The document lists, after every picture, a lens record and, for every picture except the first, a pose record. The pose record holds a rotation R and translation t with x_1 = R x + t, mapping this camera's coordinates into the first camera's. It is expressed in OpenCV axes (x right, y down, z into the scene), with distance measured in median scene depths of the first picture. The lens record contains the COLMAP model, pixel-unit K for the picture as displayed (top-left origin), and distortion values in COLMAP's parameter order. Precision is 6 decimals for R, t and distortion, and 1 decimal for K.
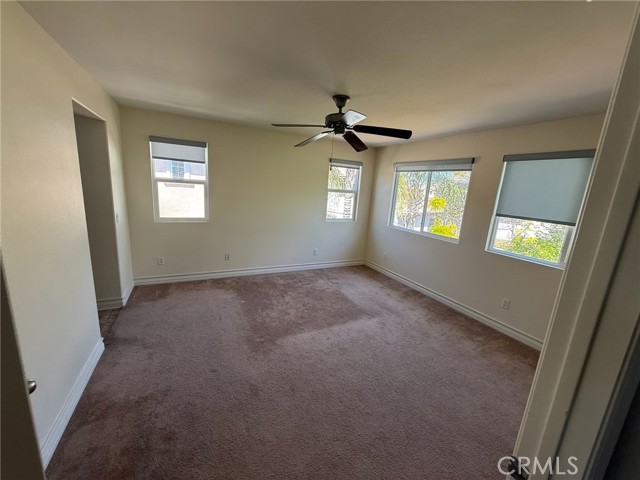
lens RADIAL K [[254.7, 0, 319.9], [0, 254.7, 238.8], [0, 0, 1]] dist [0.001310, 0.000189]
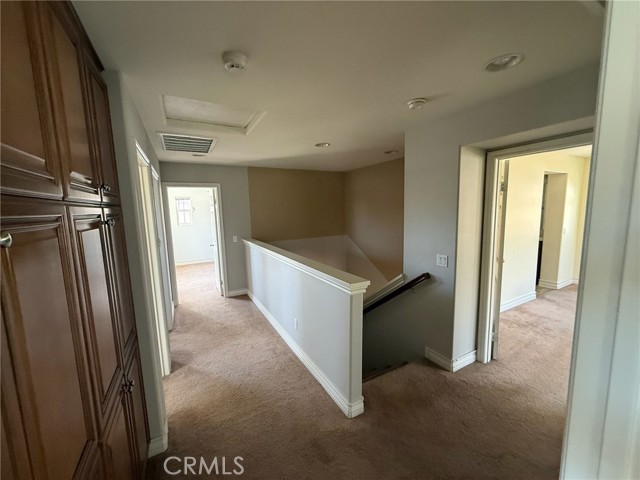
lens RADIAL K [[254.7, 0, 319.0], [0, 254.7, 240.1], [0, 0, 1]] dist [0.001310, 0.000189]
pose [[0.034618, 0.055173, -0.997877, 0.998723], [-0.179796, 0.982528, 0.048087, 0.233645], [0.983095, 0.177749, 0.043933, -0.753679]]
